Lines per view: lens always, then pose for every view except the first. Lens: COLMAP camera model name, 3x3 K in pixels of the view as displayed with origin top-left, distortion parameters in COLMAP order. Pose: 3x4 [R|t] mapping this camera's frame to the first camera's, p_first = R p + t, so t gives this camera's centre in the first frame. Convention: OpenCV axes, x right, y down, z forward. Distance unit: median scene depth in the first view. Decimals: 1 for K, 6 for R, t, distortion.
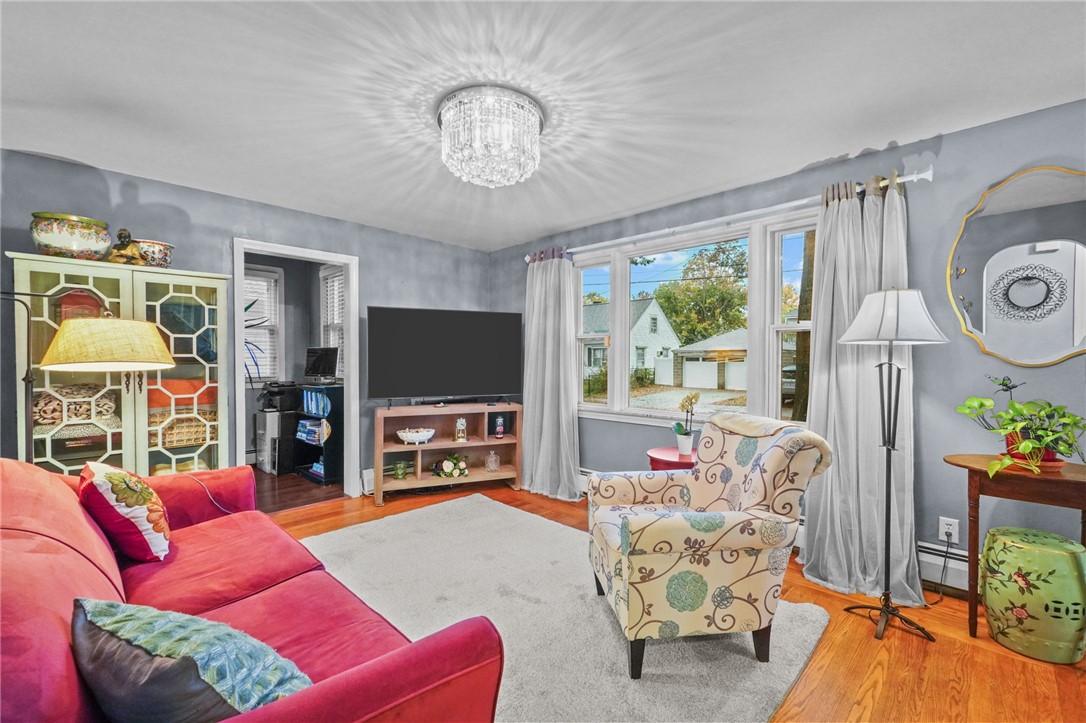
lens RADIAL K [[463.4, 0, 540.2], [0, 463.4, 372.3], [0, 0, 1]] dist [0.008439, -0.001978]
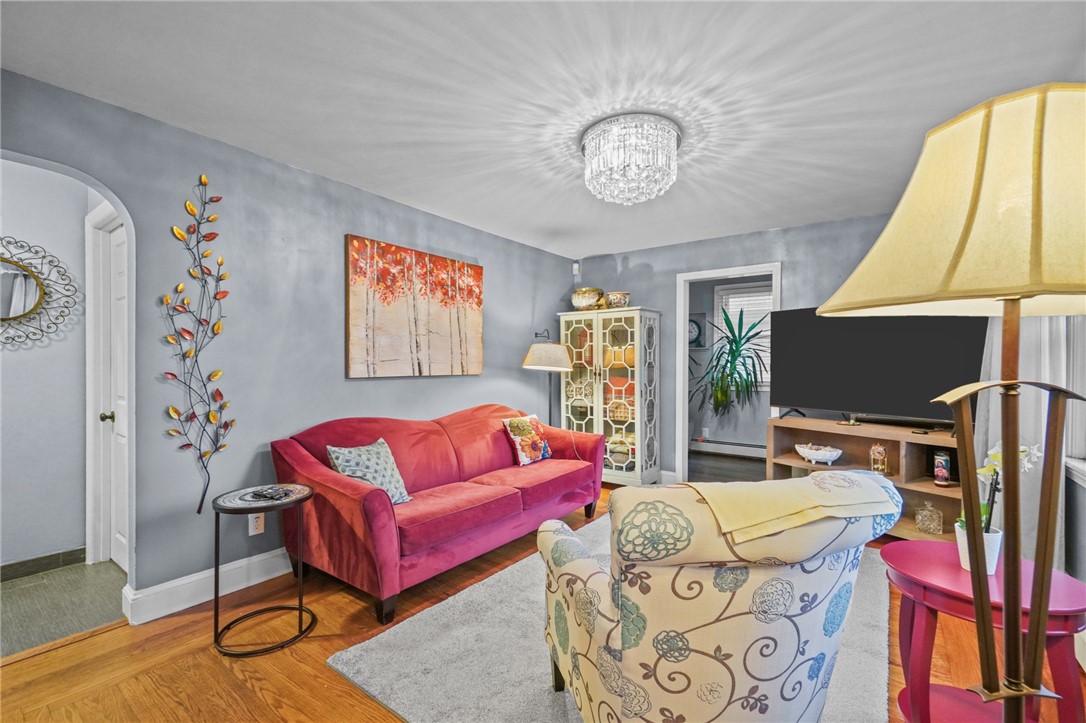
lens RADIAL K [[463.4, 0, 546.5], [0, 463.4, 371.8], [0, 0, 1]] dist [0.008439, -0.001978]
pose [[0.150811, 0.016994, -0.988417, 0.758429], [-0.033279, 0.999373, 0.012104, -0.015027], [0.988002, 0.031068, 0.151282, 0.534989]]
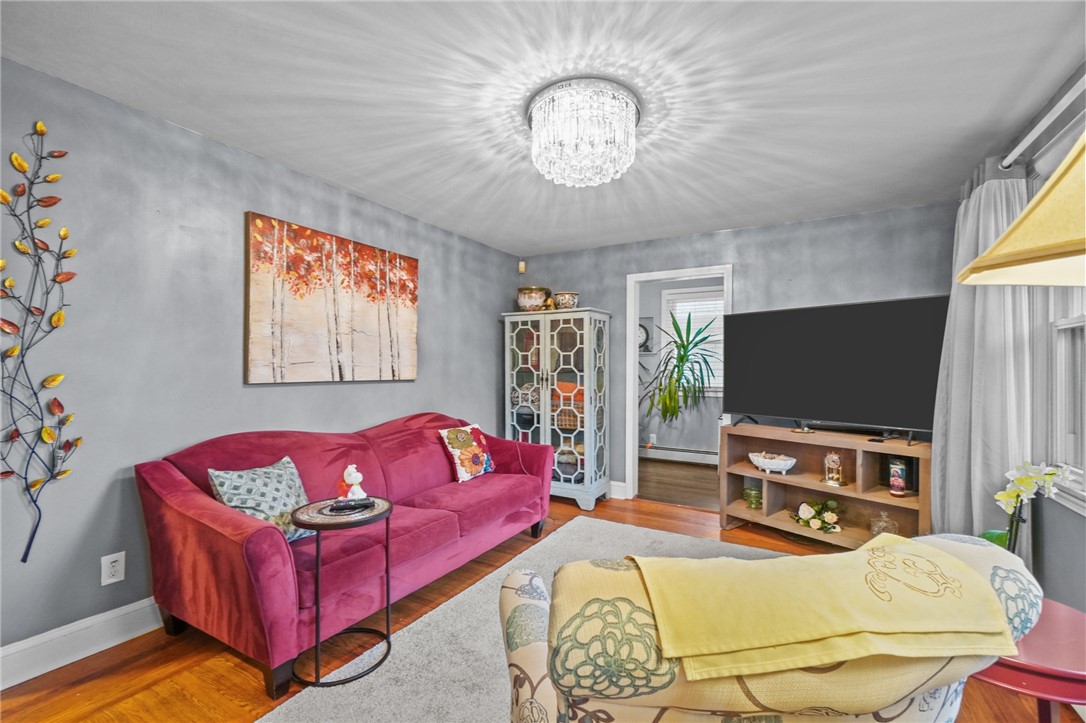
lens RADIAL K [[463.4, 0, 545.1], [0, 463.4, 372.2], [0, 0, 1]] dist [0.008439, -0.001978]
pose [[0.260816, 0.009327, -0.965343, 0.639078], [-0.037141, 0.999310, -0.000379, -0.015678], [0.964674, 0.035953, 0.260983, 0.563460]]
